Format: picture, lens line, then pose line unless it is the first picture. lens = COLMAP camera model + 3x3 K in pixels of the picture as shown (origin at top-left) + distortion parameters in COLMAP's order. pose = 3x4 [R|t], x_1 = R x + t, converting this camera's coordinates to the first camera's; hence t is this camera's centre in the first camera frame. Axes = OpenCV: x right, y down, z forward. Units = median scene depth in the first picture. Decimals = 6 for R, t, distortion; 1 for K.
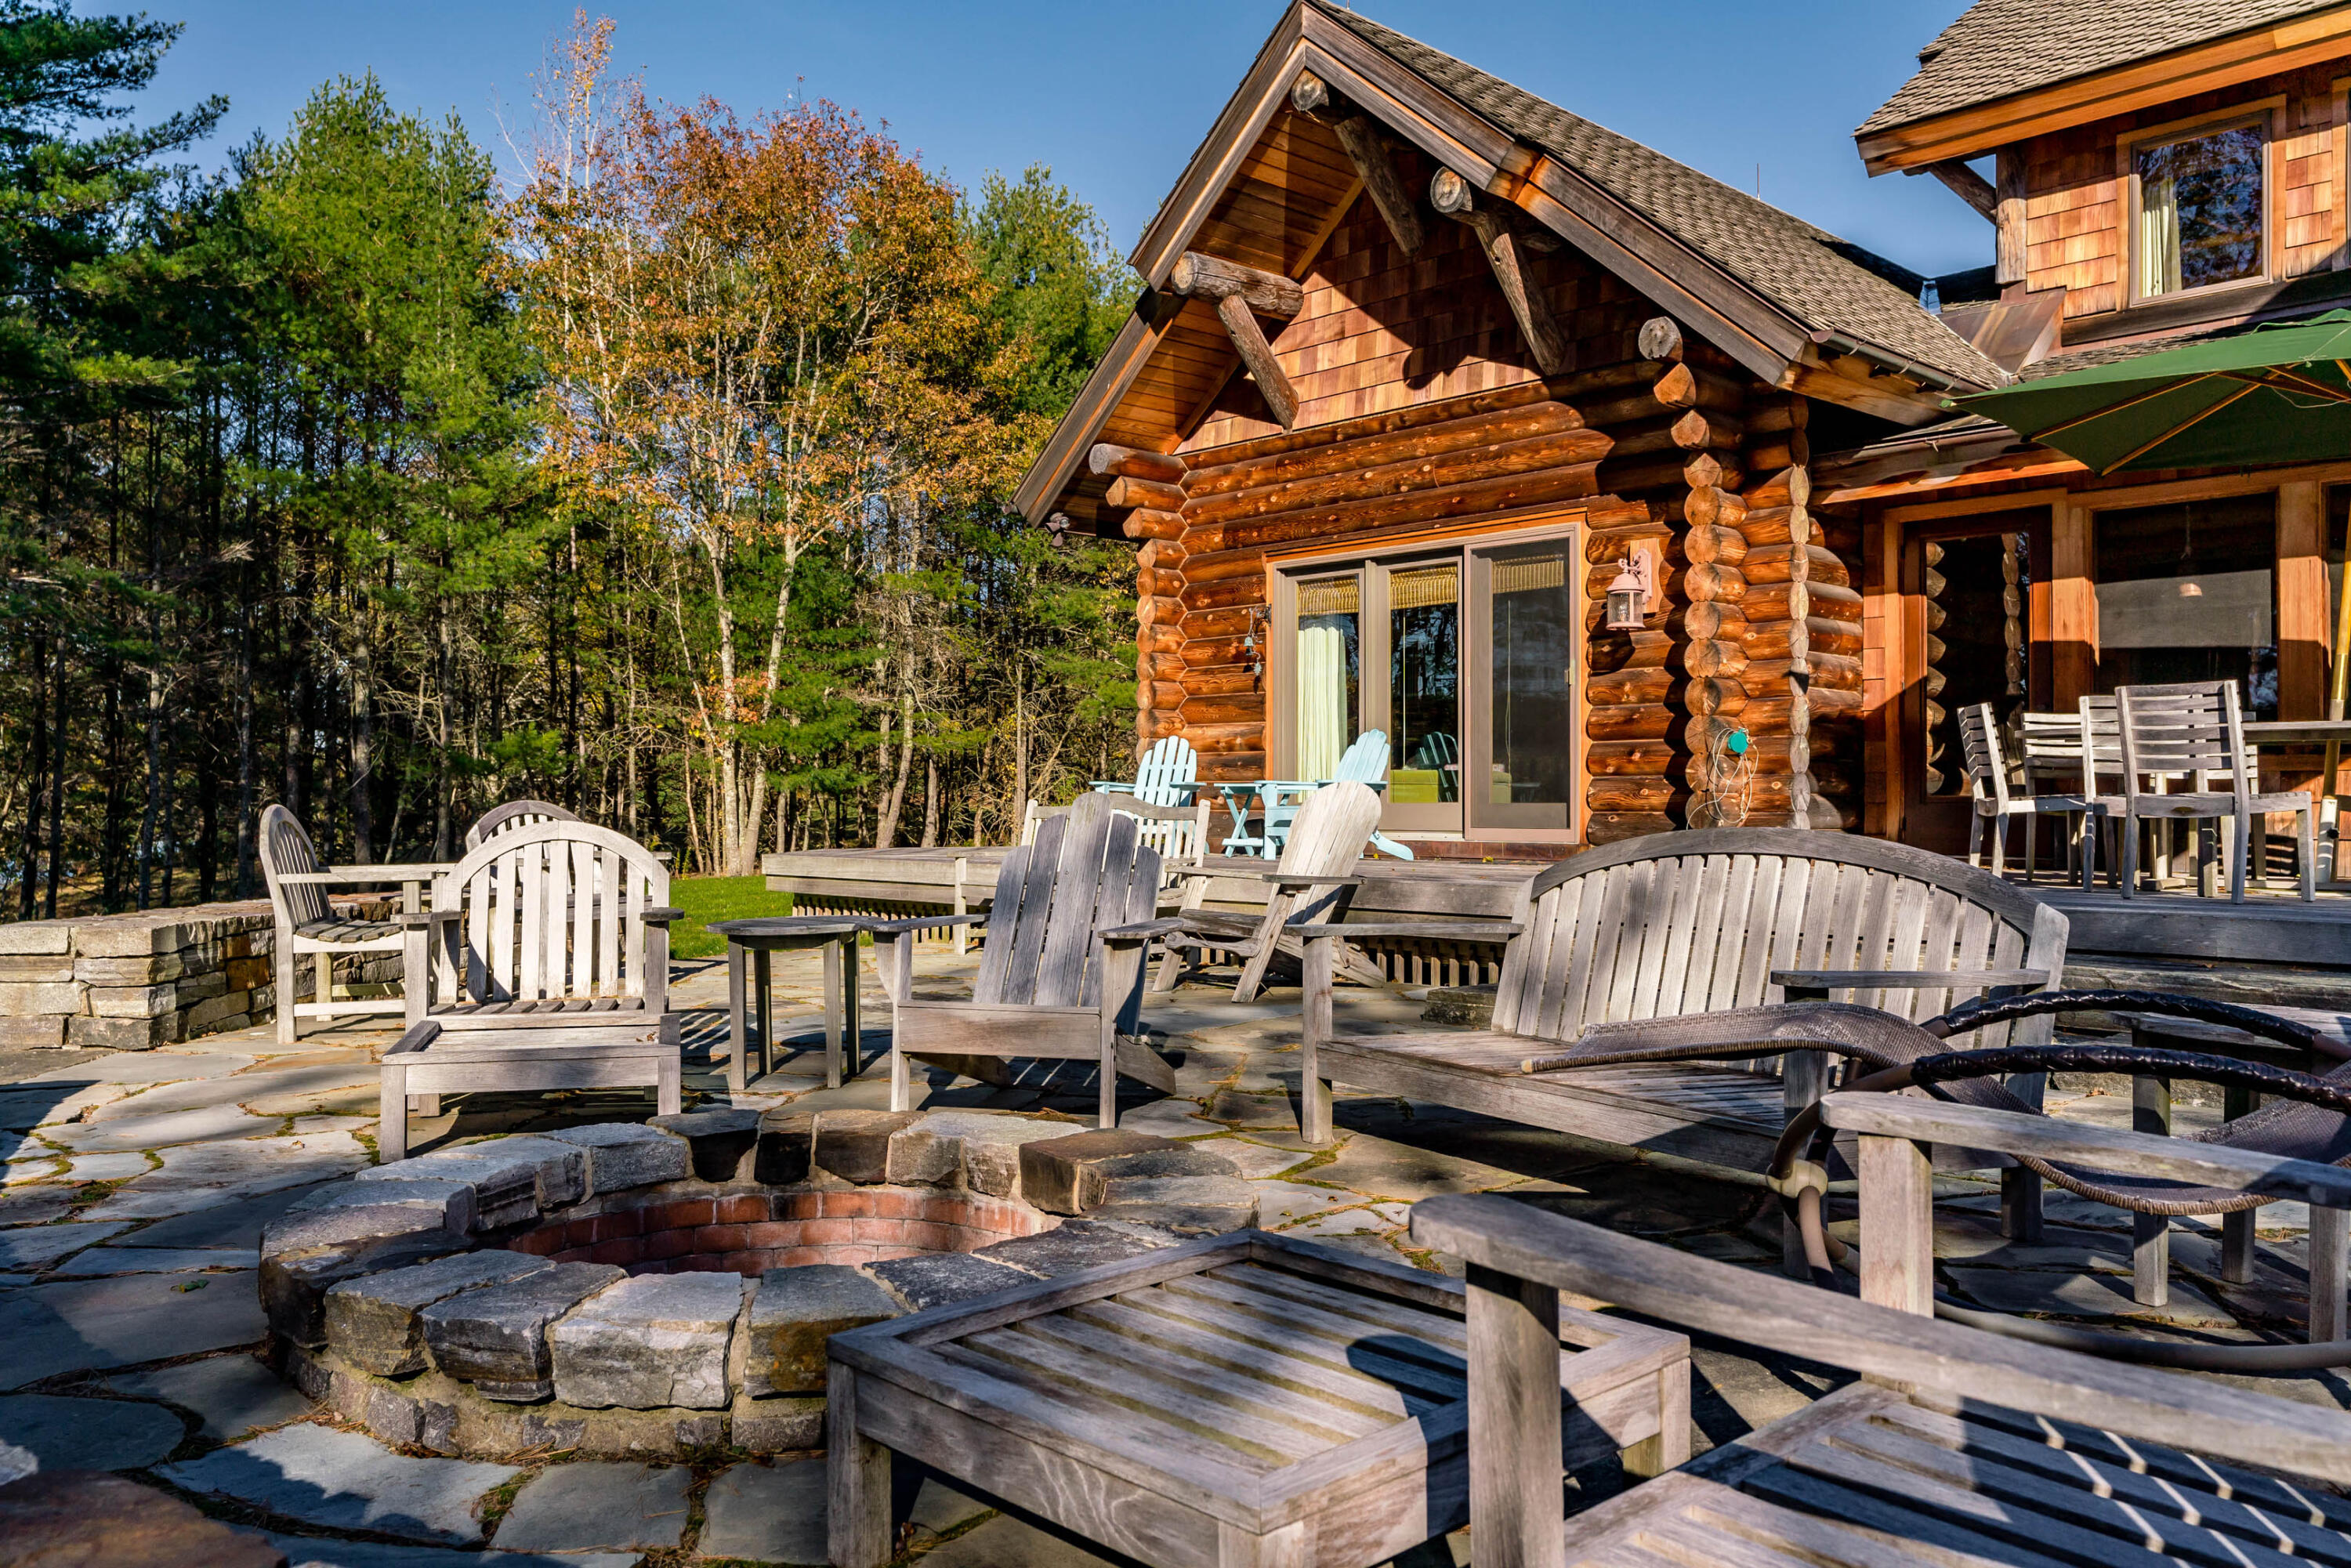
lens RADIAL K [[1893.7, 0, 1136.0], [0, 1893.7, 781.6], [0, 0, 1]] dist [-0.000221, -0.000784]
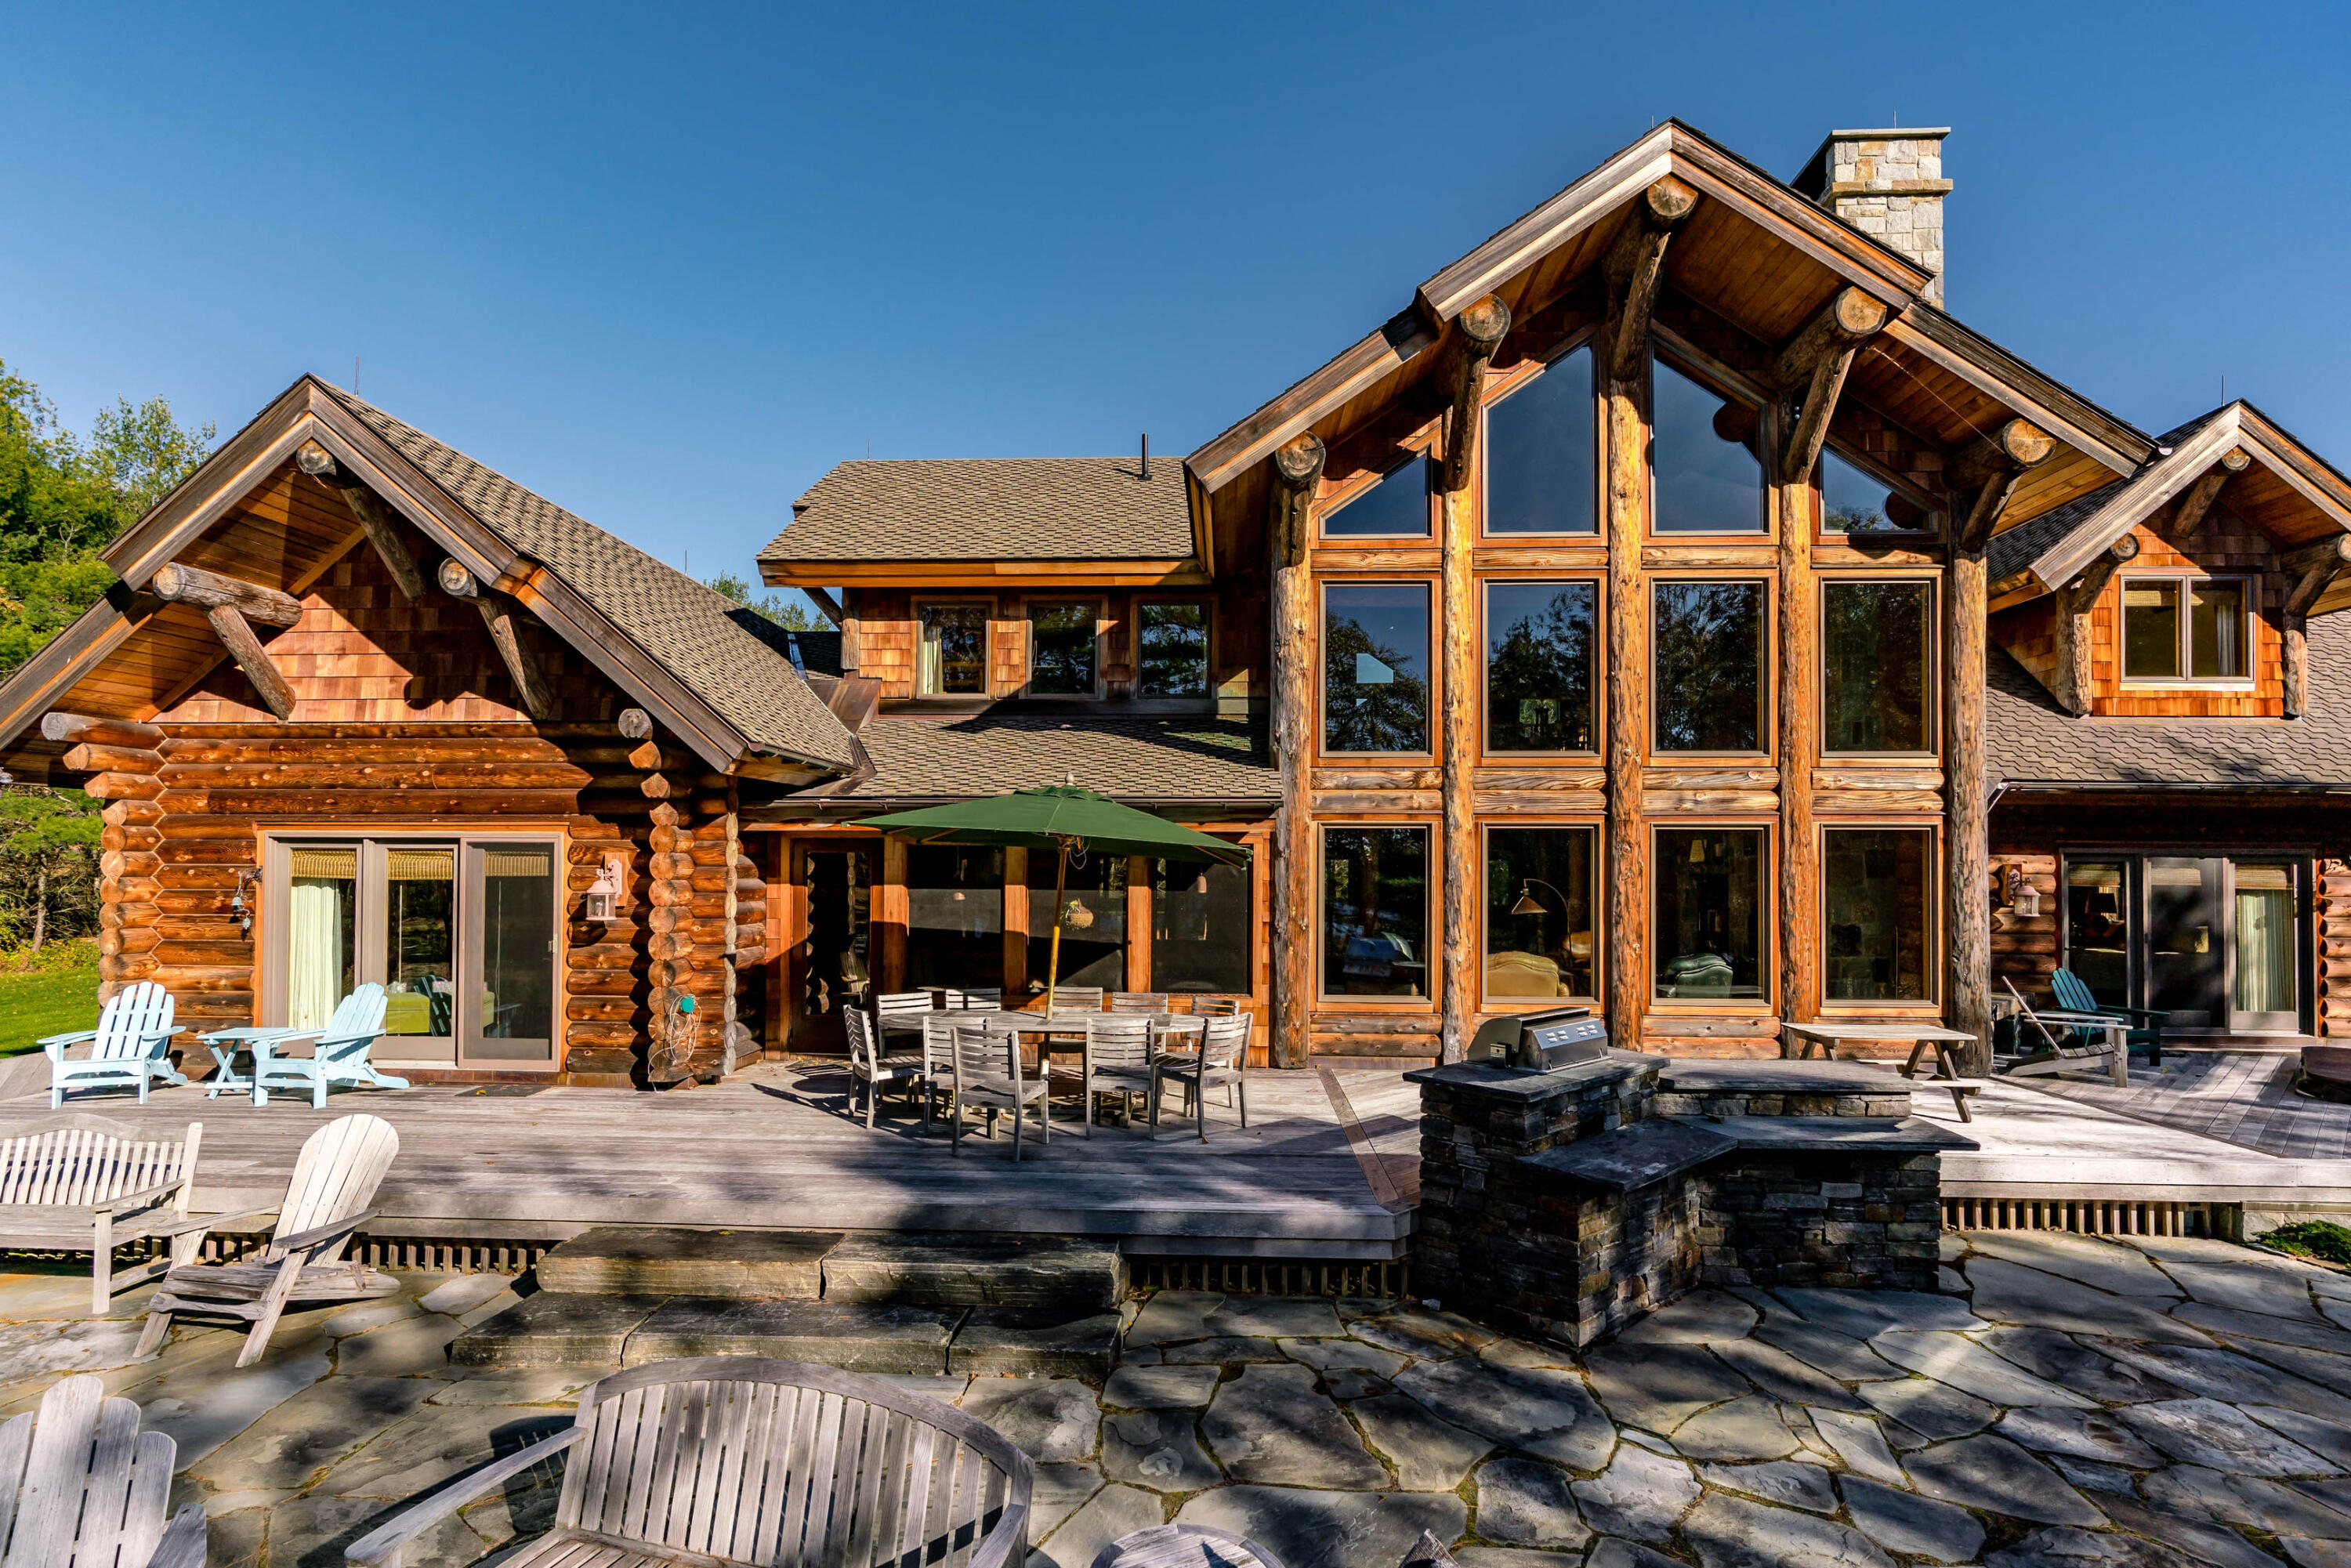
lens RADIAL K [[1129.7, 0, 1232.9], [0, 1129.7, 861.1], [0, 0, 1]] dist [-0.009256, 0.003512]
pose [[0.696240, 0.012688, 0.717697, -0.010987], [-0.019251, 0.999814, 0.001000, -0.115425], [-0.717551, -0.014513, 0.696355, 0.080064]]
